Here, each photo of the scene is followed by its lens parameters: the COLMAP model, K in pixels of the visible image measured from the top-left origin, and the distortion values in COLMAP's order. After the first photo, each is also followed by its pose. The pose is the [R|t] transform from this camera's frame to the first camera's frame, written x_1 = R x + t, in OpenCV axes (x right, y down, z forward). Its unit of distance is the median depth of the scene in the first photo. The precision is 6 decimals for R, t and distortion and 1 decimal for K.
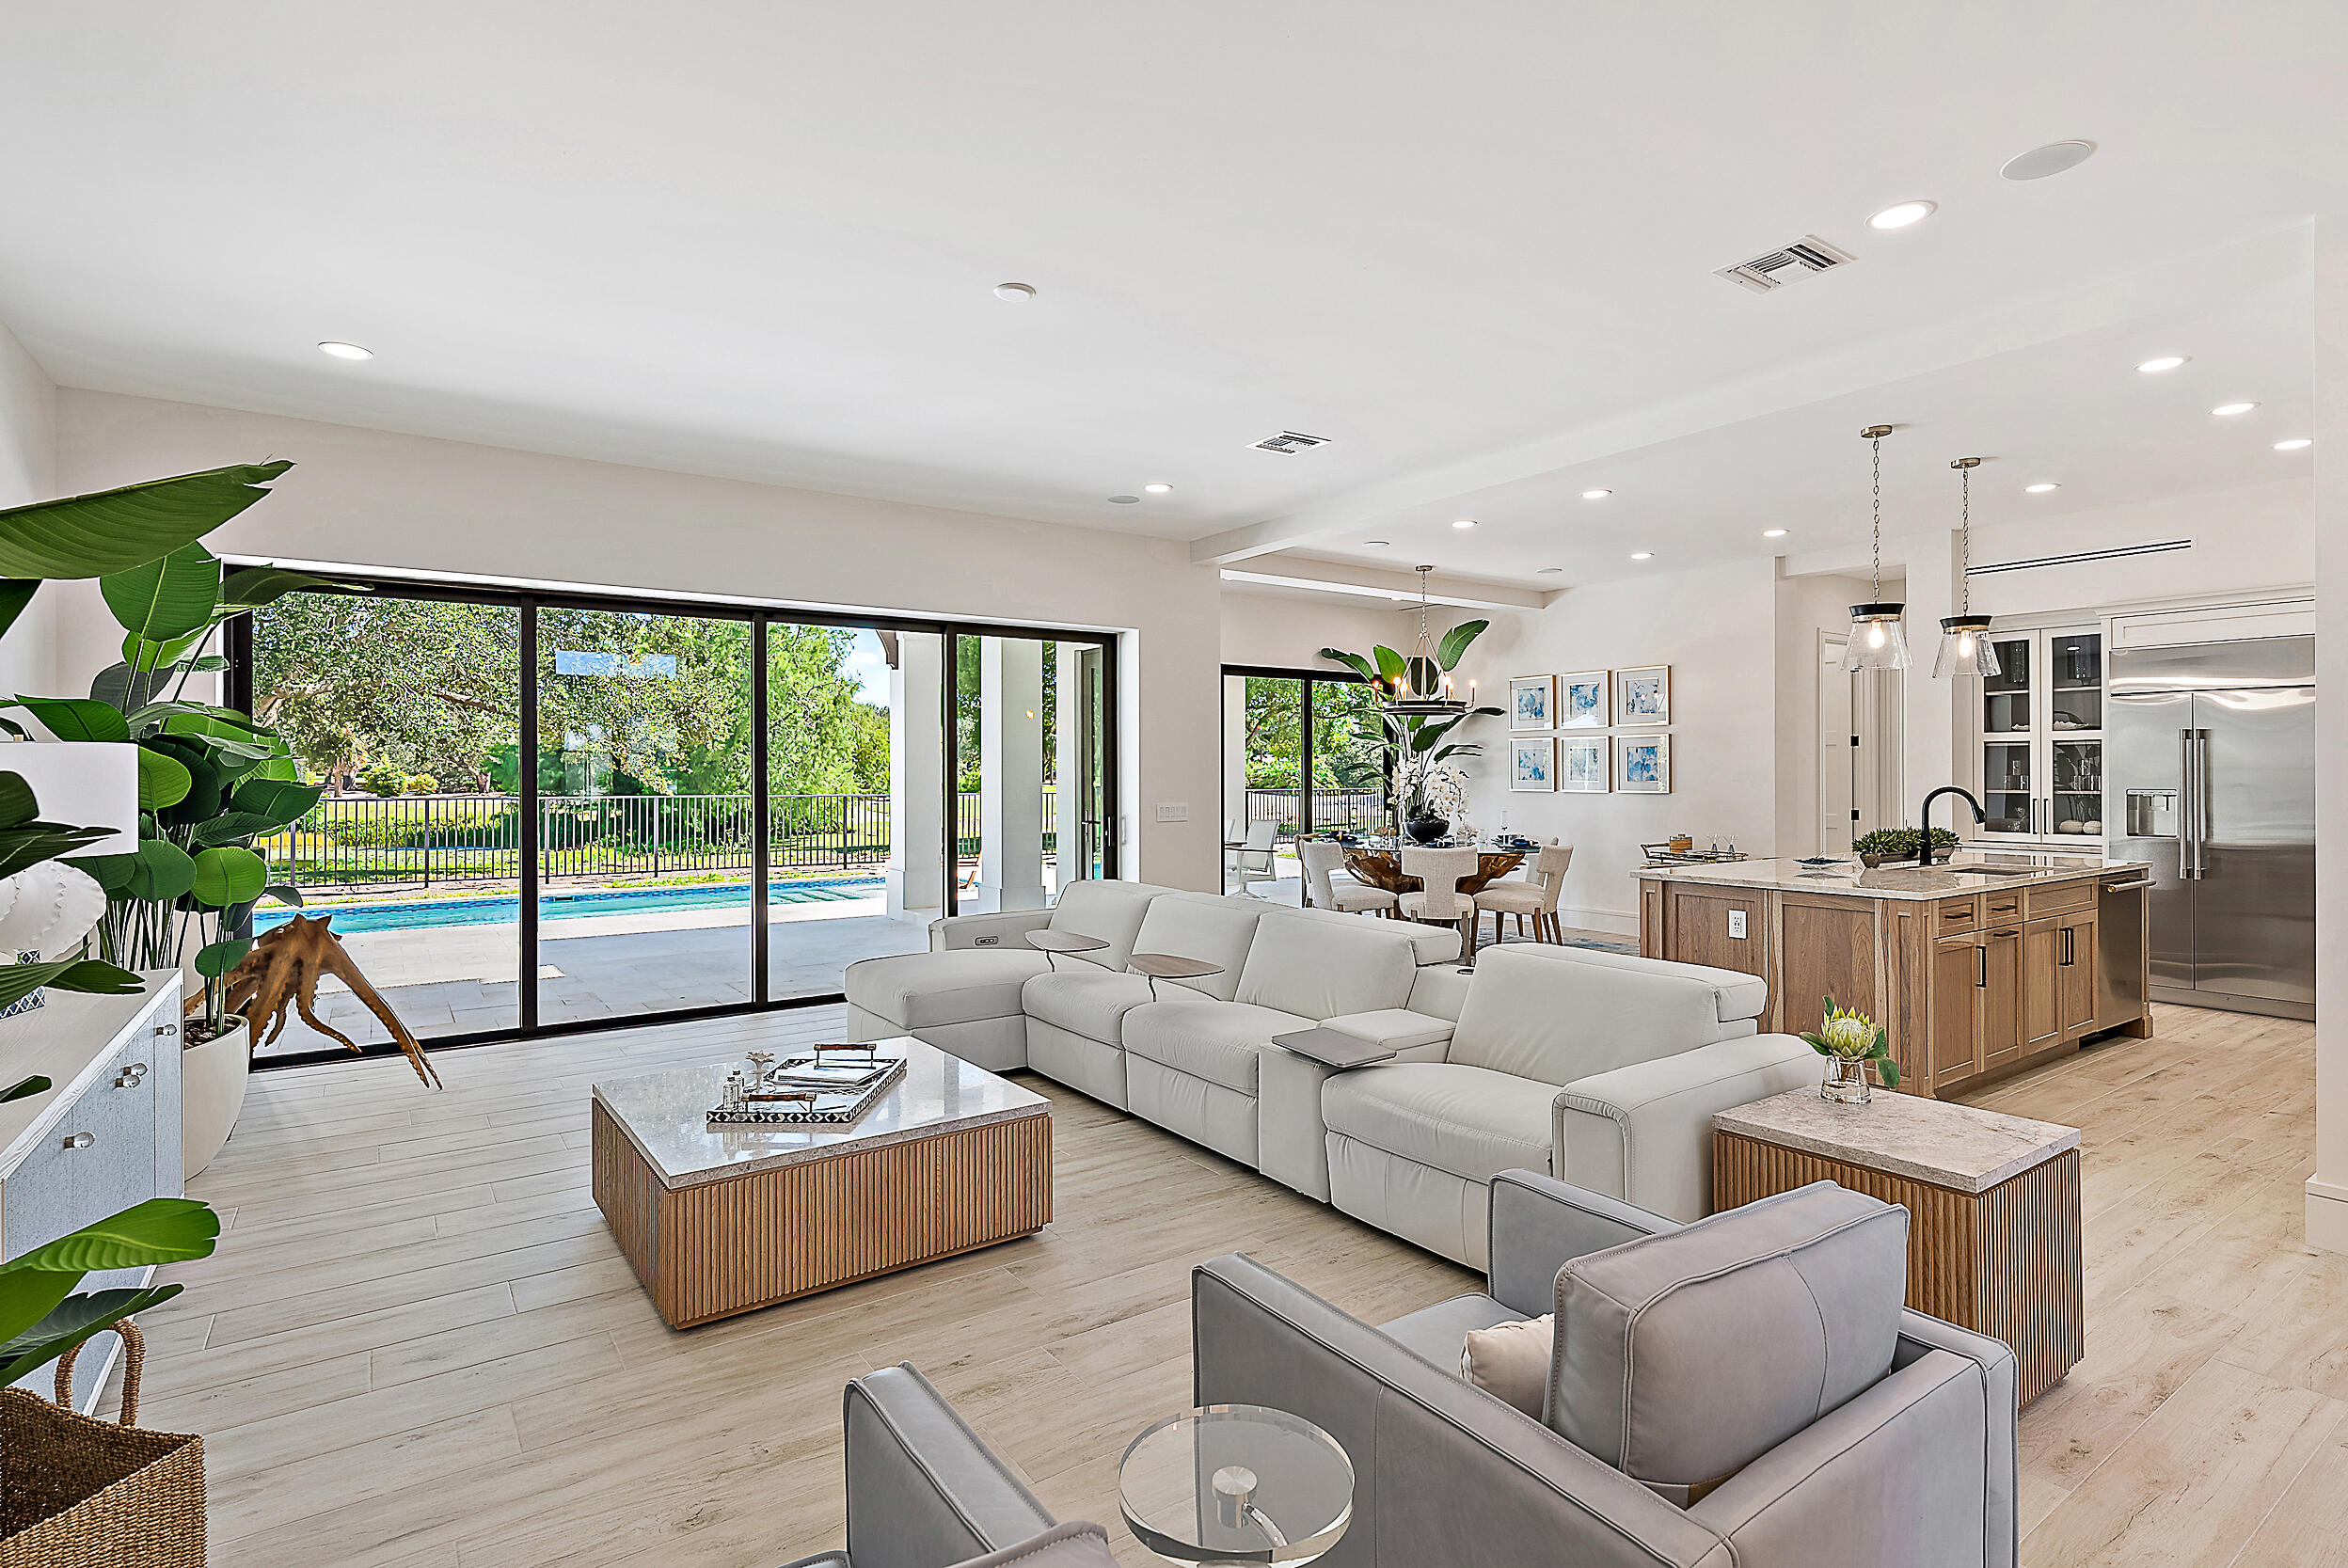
lens RADIAL K [[1171.0, 0, 1178.4], [0, 1171.0, 765.5], [0, 0, 1]] dist [-0.000847, -0.000268]
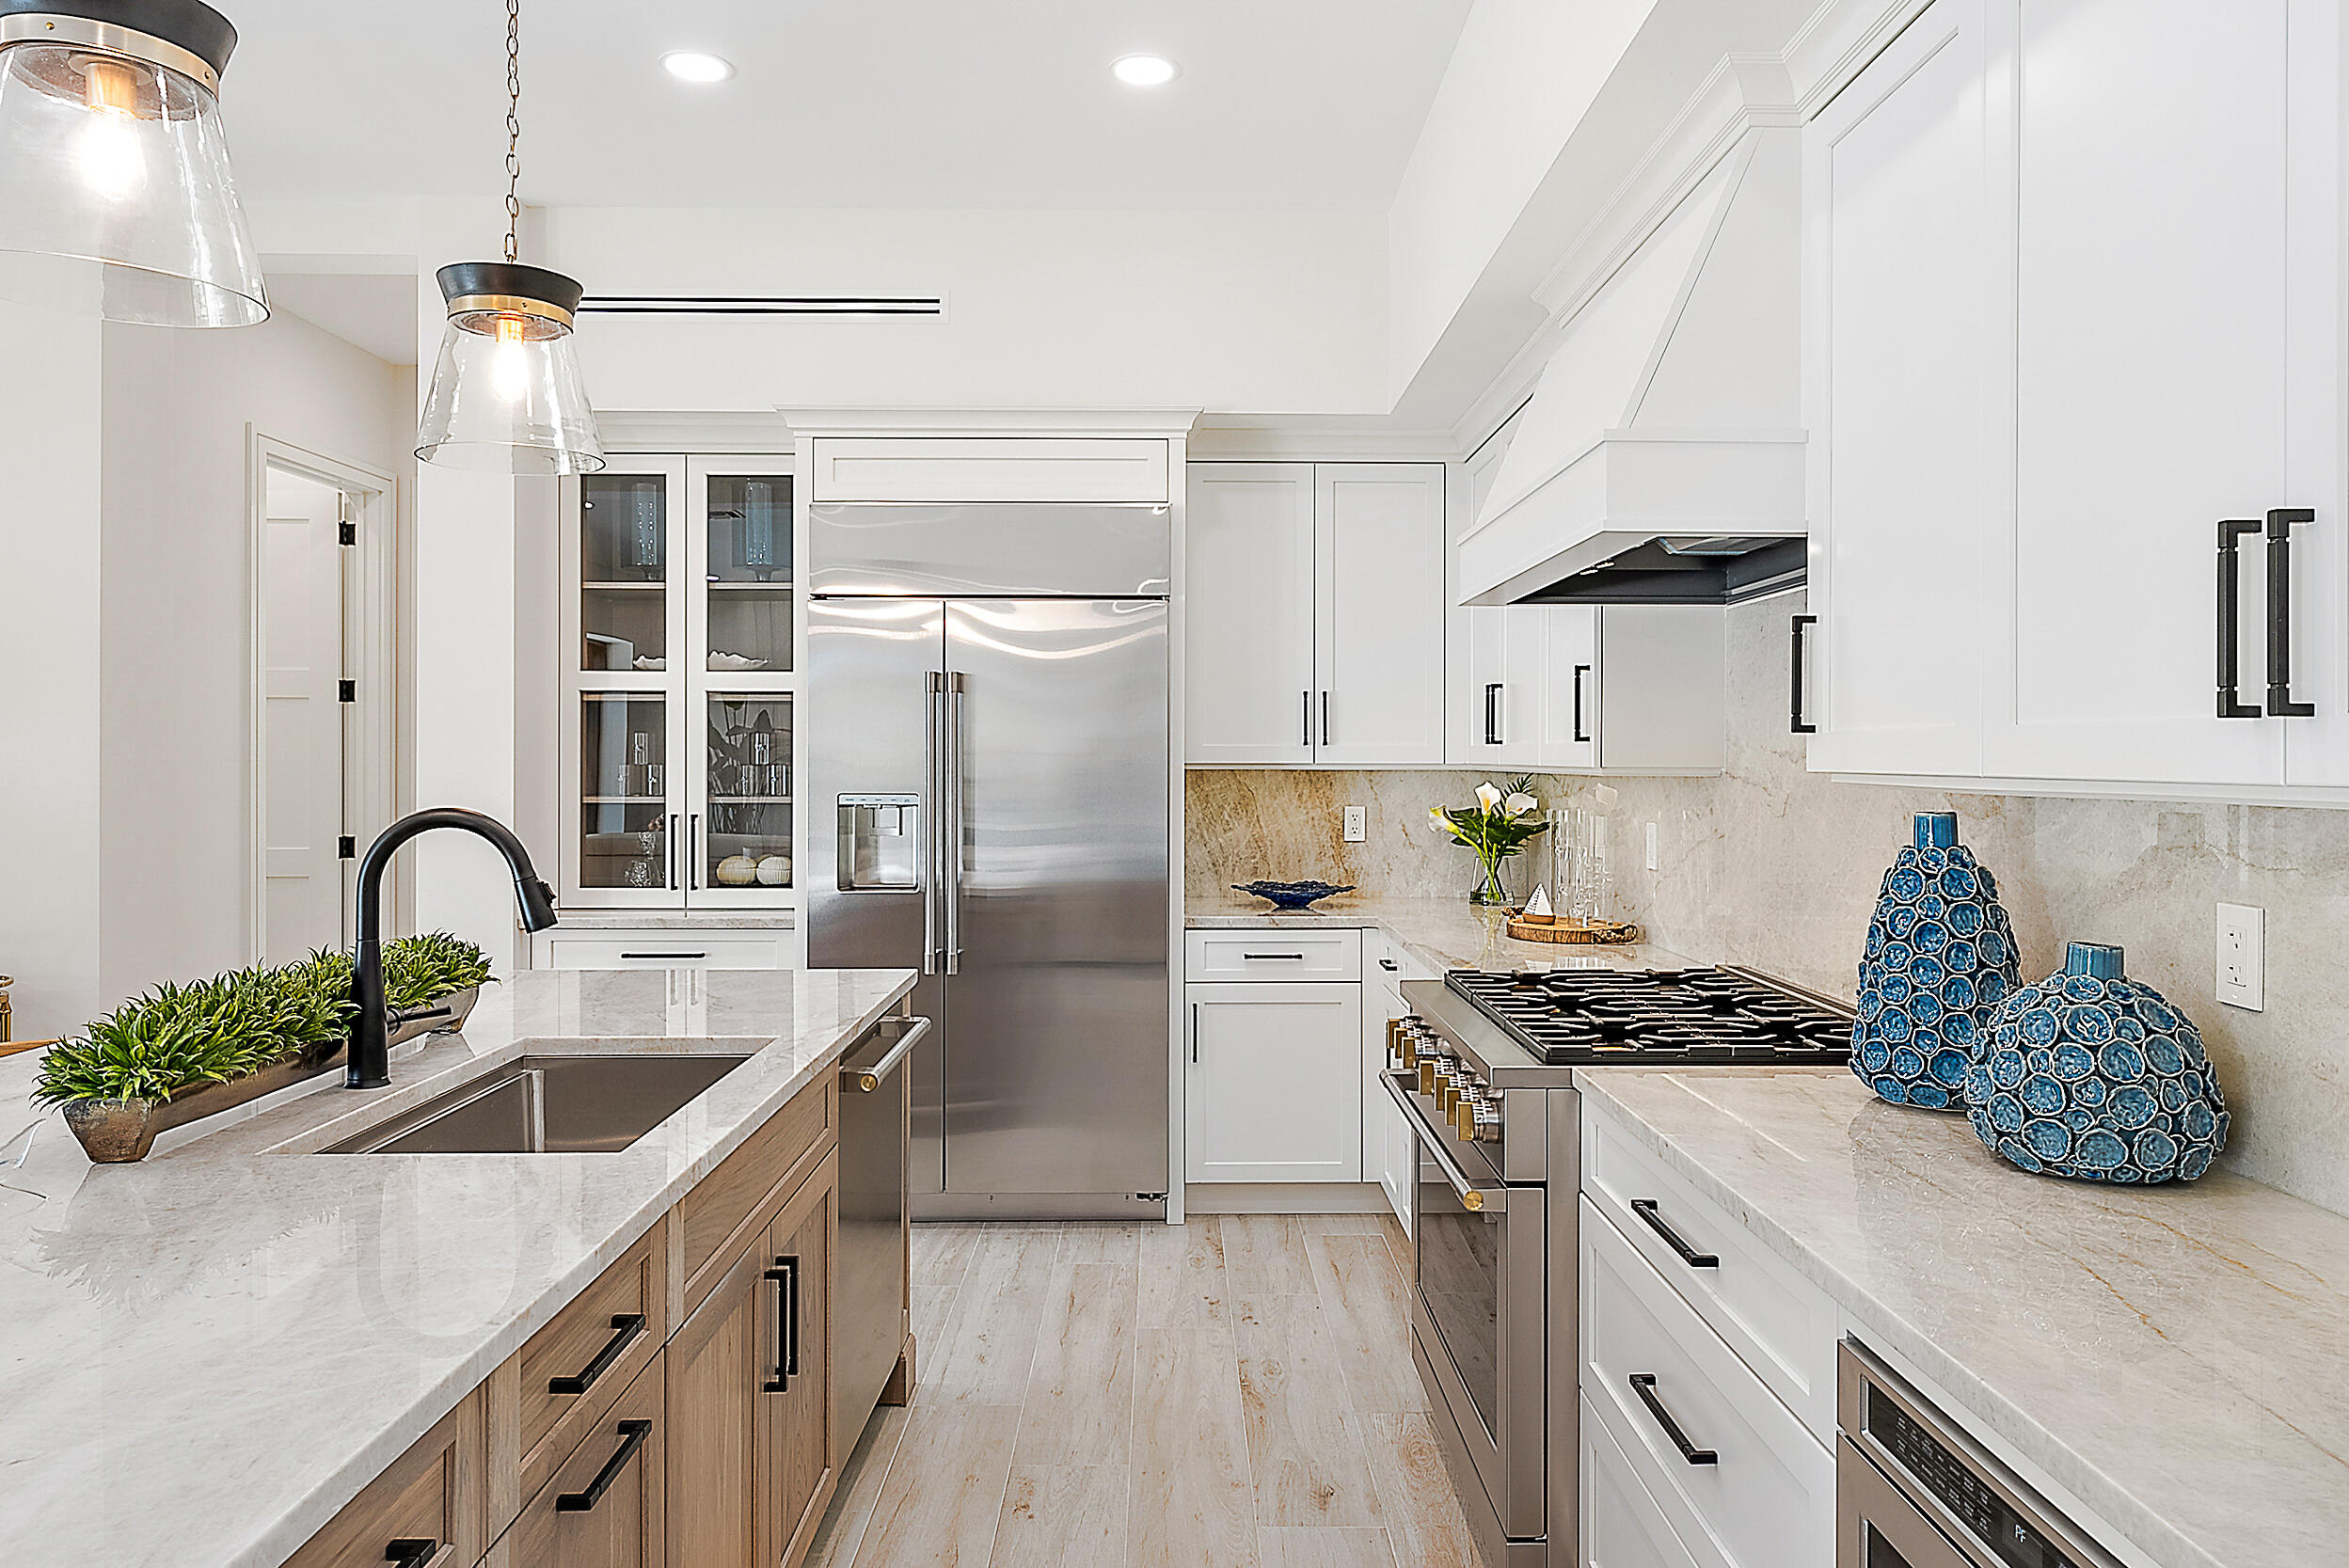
lens RADIAL K [[1512.6, 0, 1179.0], [0, 1512.6, 768.7], [0, 0, 1]] dist [0.003783, 0.001016]
pose [[0.569513, -0.001266, 0.821981, 0.356437], [-0.009189, 0.999927, 0.007907, 0.003532], [-0.821931, -0.012057, 0.569459, 0.499922]]
